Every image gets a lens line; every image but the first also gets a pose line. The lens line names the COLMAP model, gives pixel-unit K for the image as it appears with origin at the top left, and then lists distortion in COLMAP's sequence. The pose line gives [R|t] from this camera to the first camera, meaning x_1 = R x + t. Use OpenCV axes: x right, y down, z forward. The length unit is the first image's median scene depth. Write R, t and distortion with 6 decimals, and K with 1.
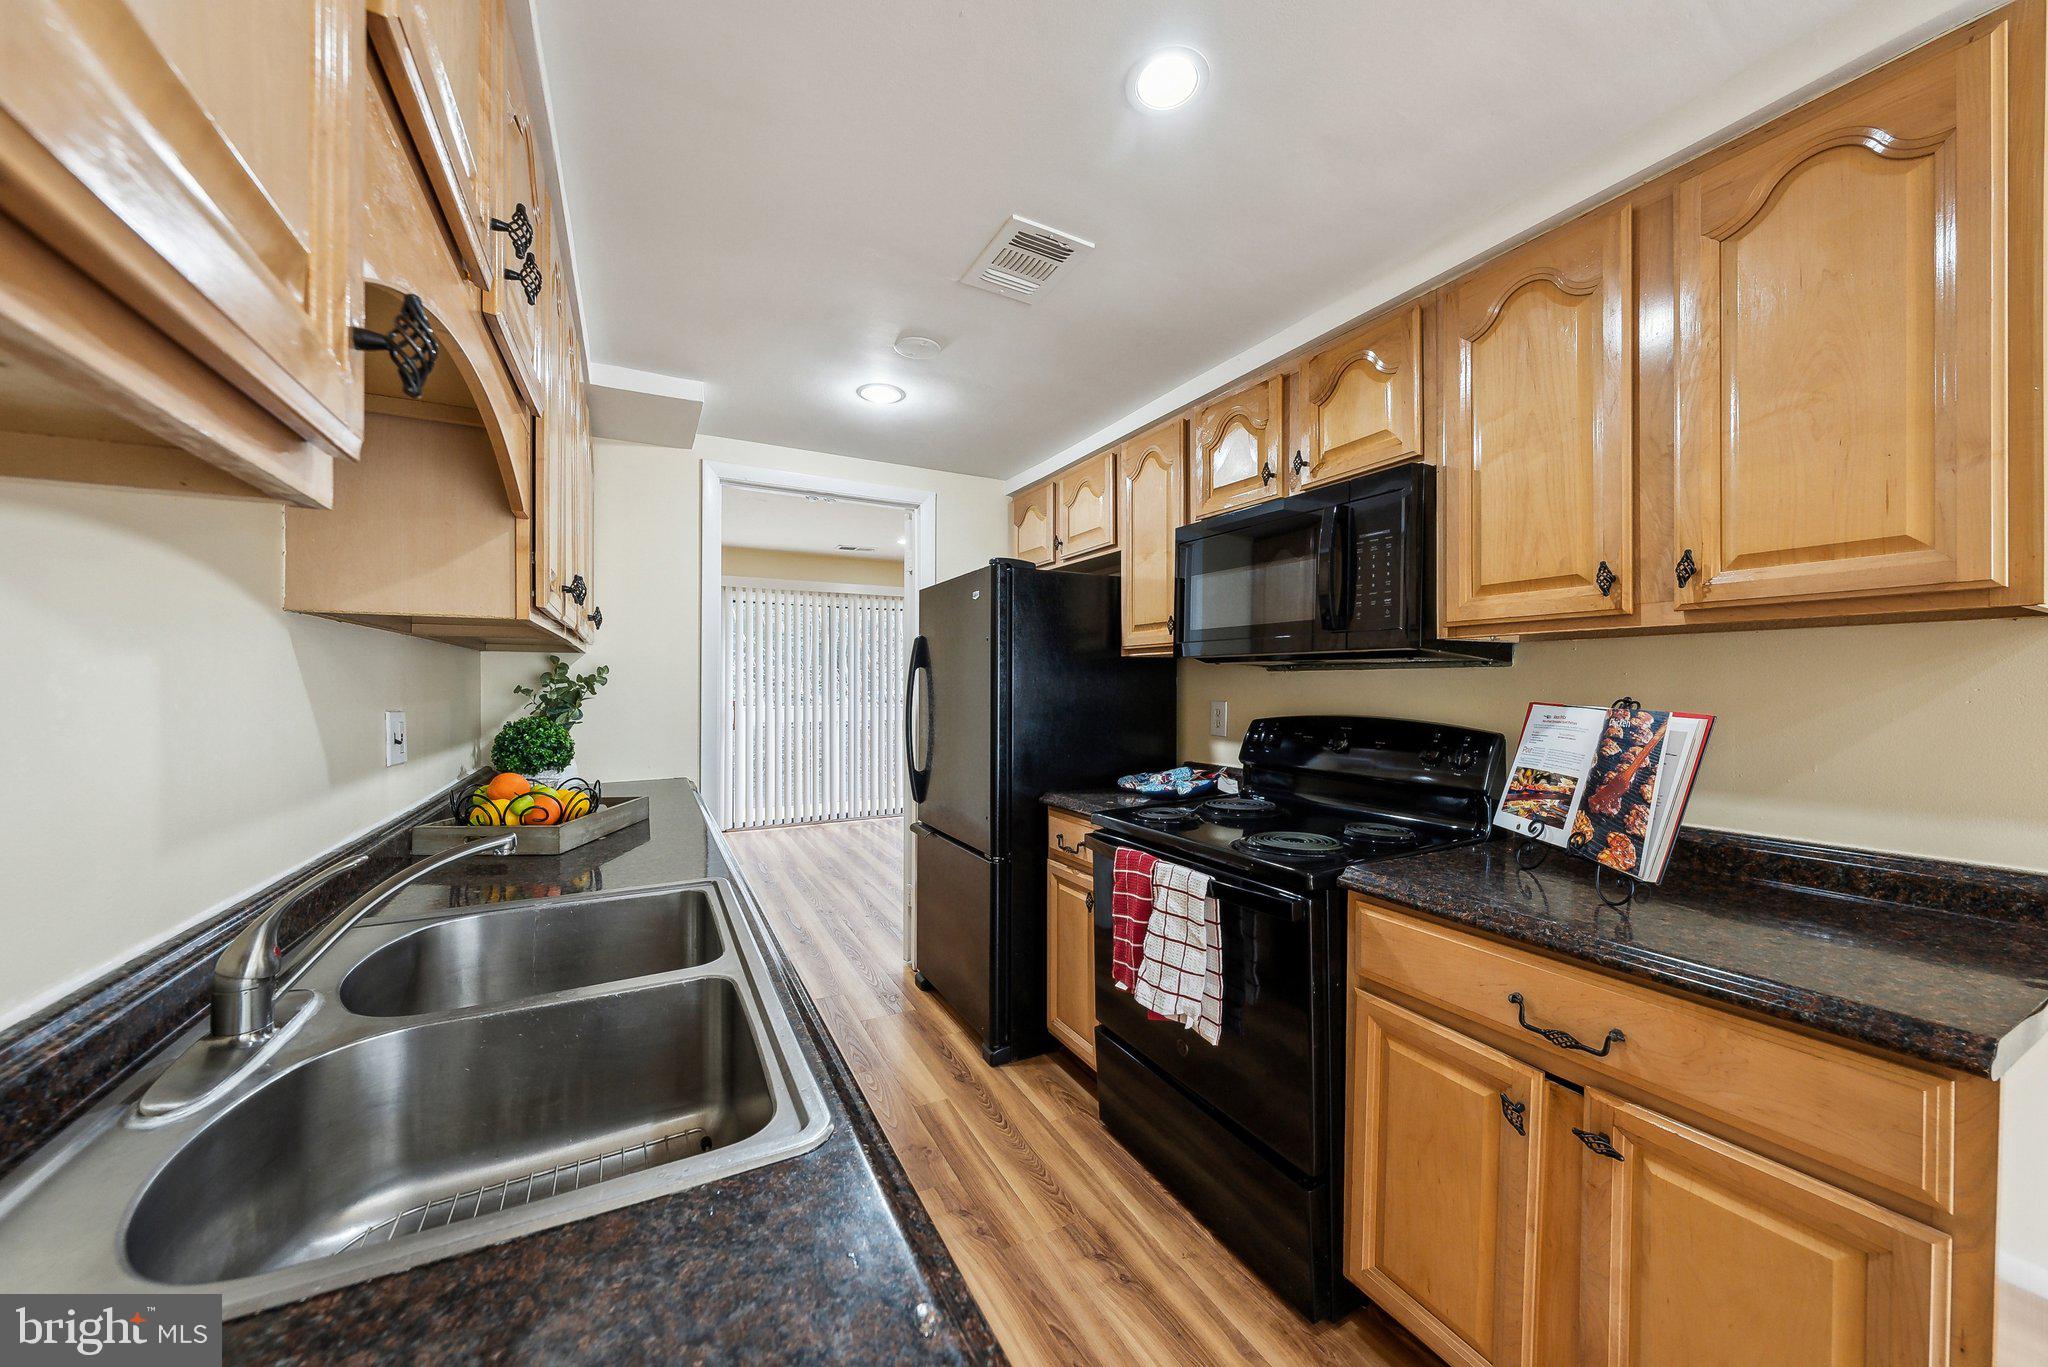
lens RADIAL K [[718.2, 0, 1008.7], [0, 718.2, 691.8], [0, 0, 1]] dist [0.000889, 0.000038]
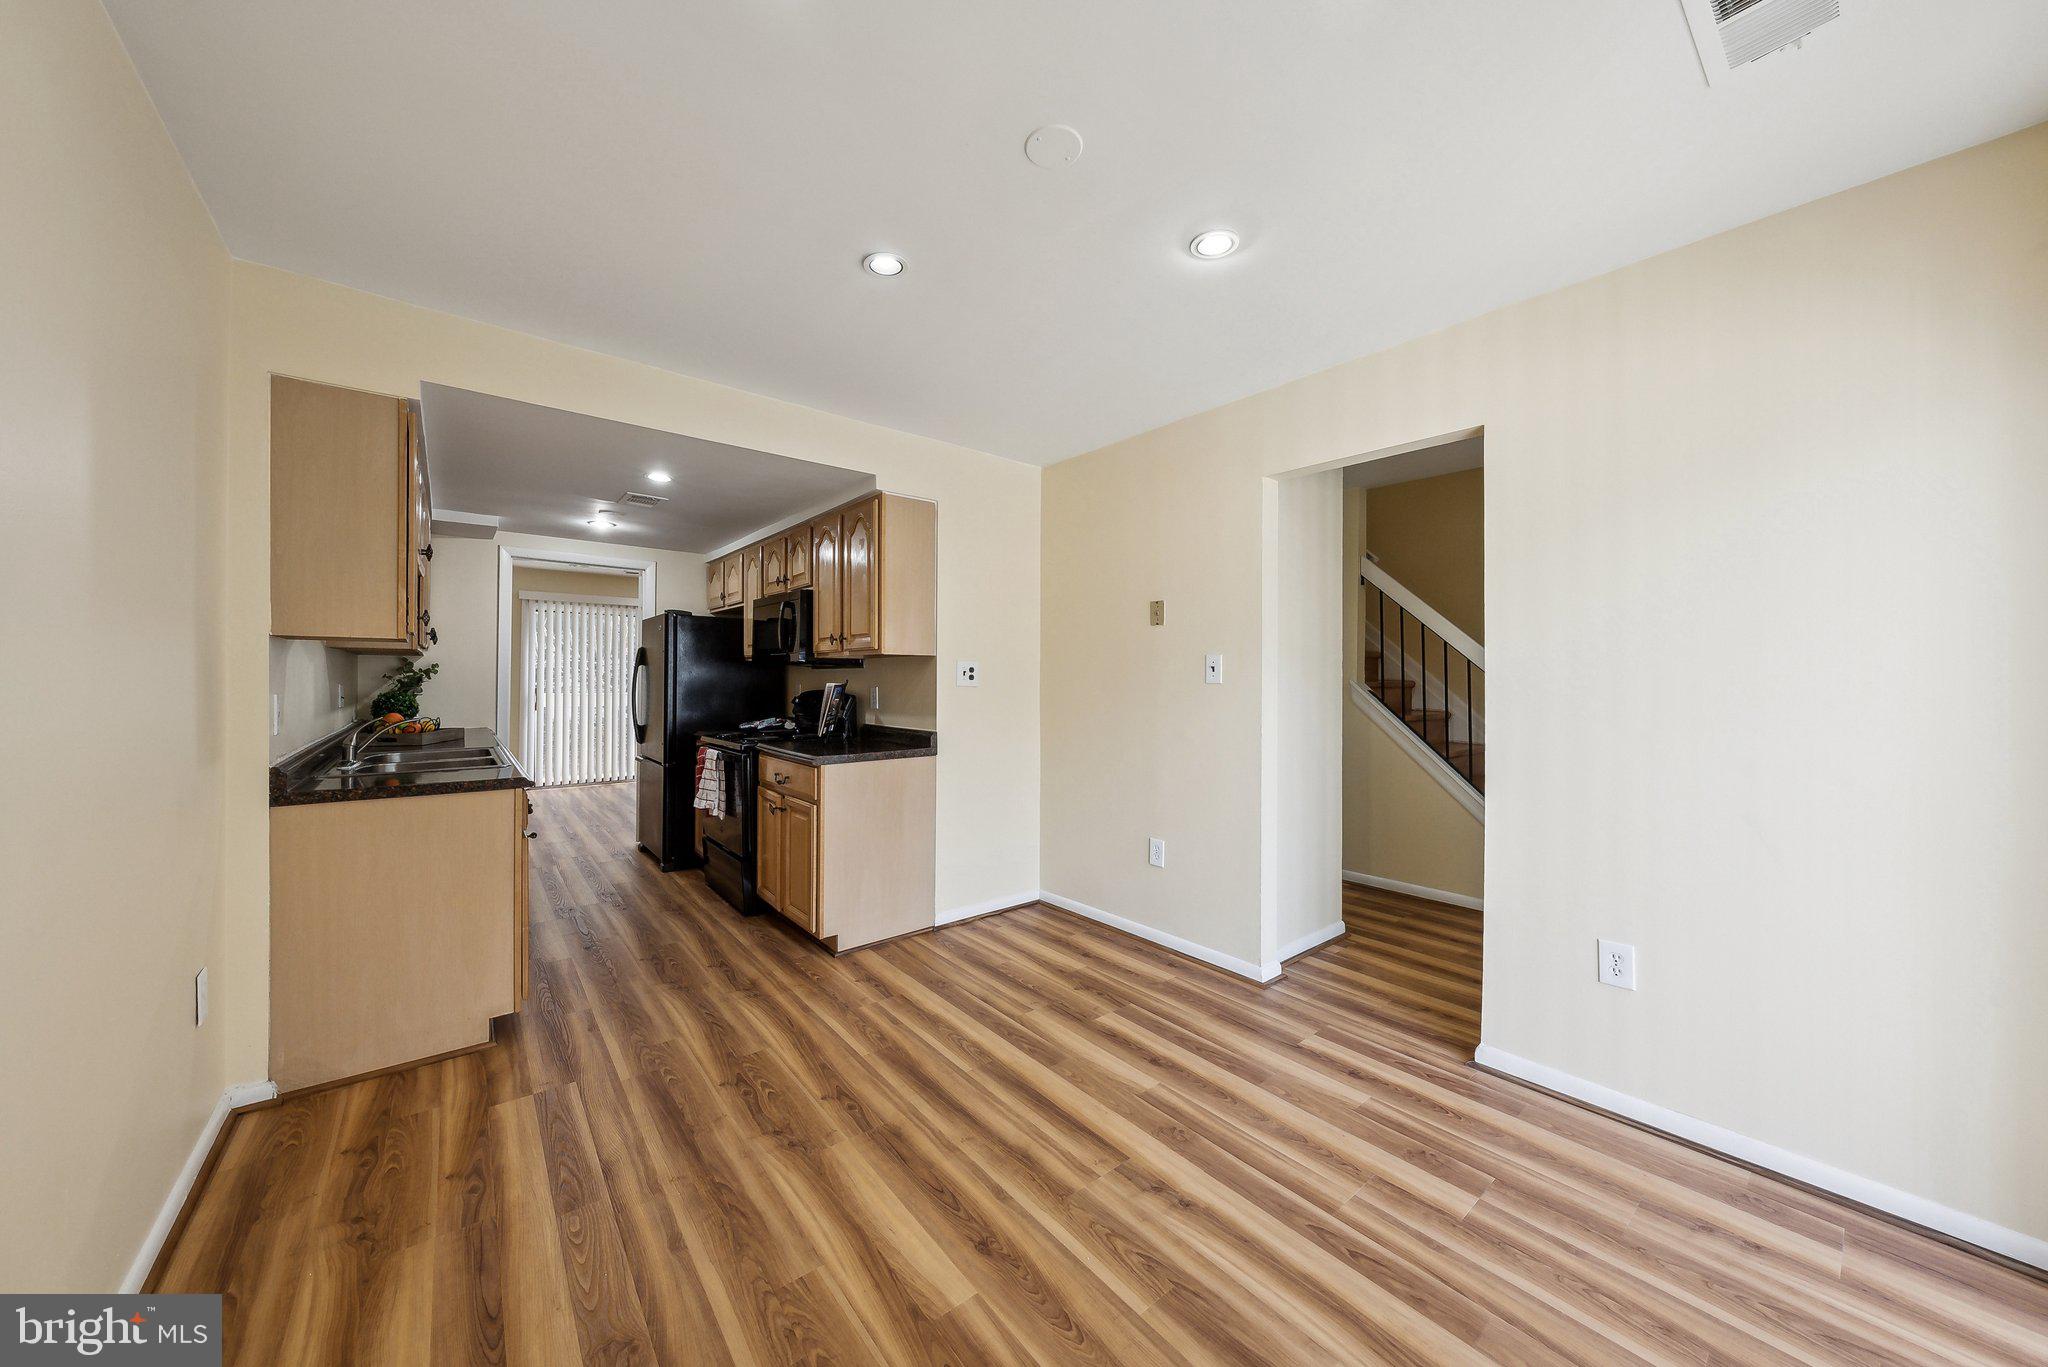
lens RADIAL K [[702.2, 0, 1037.3], [0, 702.2, 681.5], [0, 0, 1]] dist [-0.019587, -0.000062]
pose [[0.974726, 0.003523, 0.223377, 0.683323], [-0.002484, 0.999985, -0.004931, 0.018509], [-0.223391, 0.004252, 0.974720, -1.350136]]
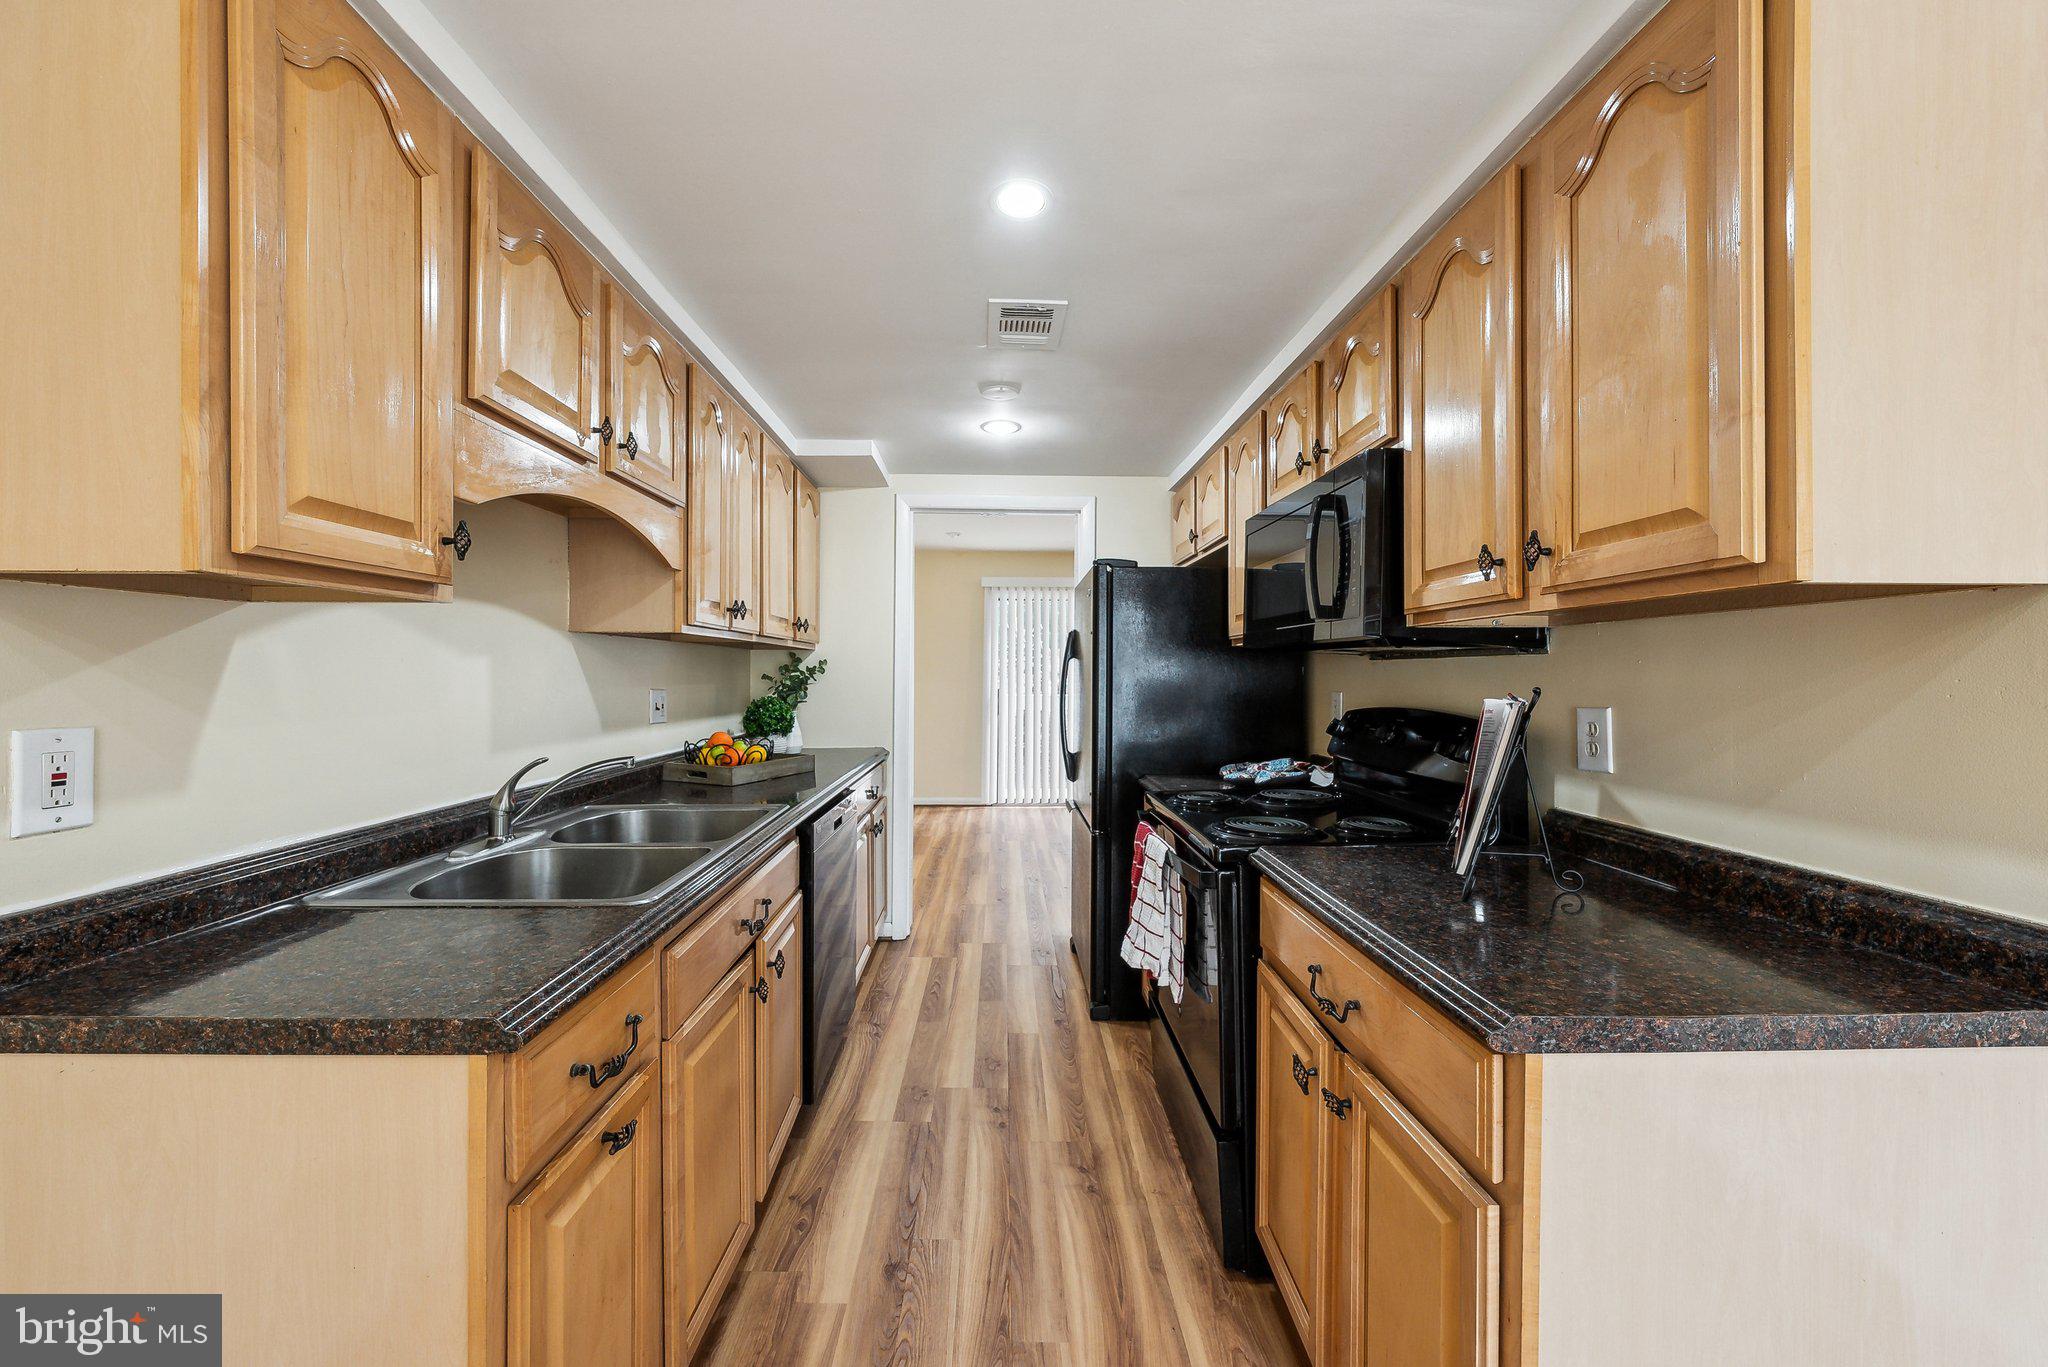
lens RADIAL K [[752.8, 0, 1006.6], [0, 752.8, 677.6], [0, 0, 1]] dist [0.004658, -0.000341]
pose [[0.893113, 0.003336, -0.449821, 0.482652], [-0.005781, 0.999975, -0.004061, 0.002000], [0.449796, 0.006227, 0.893110, -0.121890]]
